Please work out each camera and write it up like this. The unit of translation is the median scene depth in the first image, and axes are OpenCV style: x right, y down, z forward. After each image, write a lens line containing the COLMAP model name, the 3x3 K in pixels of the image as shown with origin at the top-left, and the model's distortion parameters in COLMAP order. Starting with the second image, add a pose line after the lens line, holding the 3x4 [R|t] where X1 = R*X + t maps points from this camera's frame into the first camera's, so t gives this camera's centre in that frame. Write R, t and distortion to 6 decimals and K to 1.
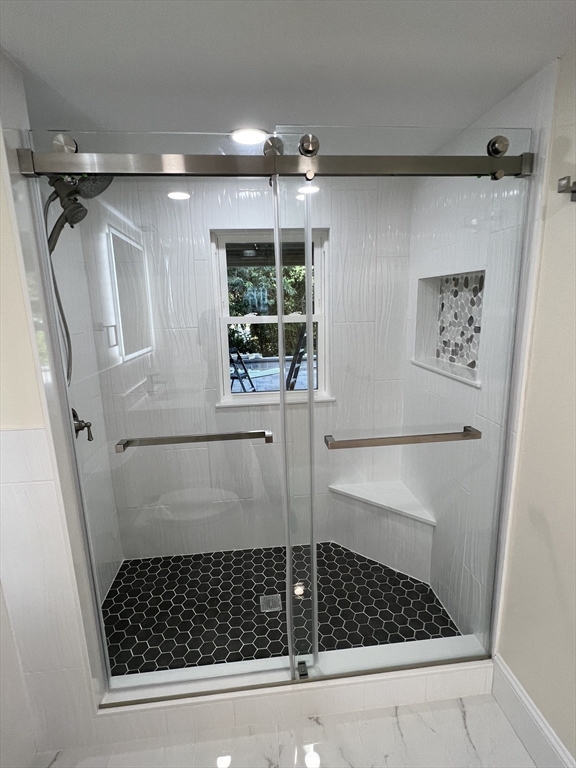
lens RADIAL K [[381.7, 0, 285.2], [0, 381.7, 387.2], [0, 0, 1]] dist [0.001913, 0.000145]
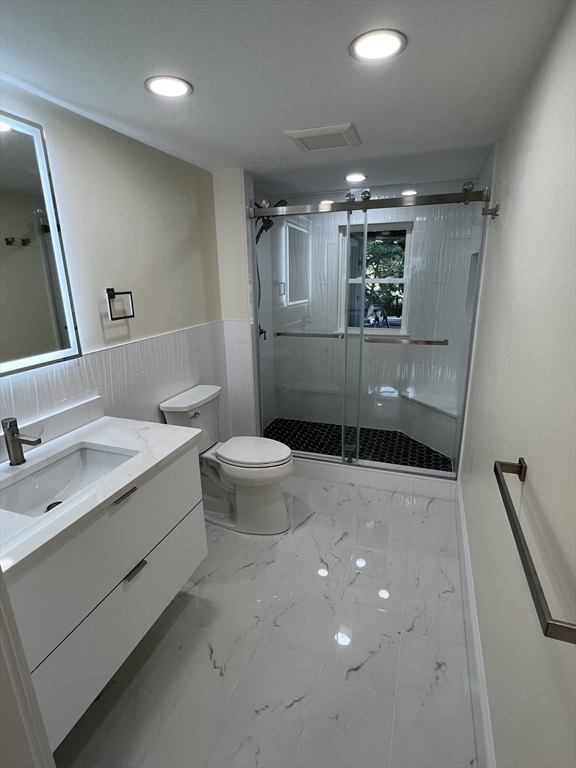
lens RADIAL K [[381.7, 0, 290.1], [0, 381.7, 384.8], [0, 0, 1]] dist [0.001913, 0.000145]
pose [[0.907559, 0.130070, -0.399273, 0.344259], [-0.096267, 0.989942, 0.103671, 0.119760], [0.408742, -0.055651, 0.910952, -0.614088]]
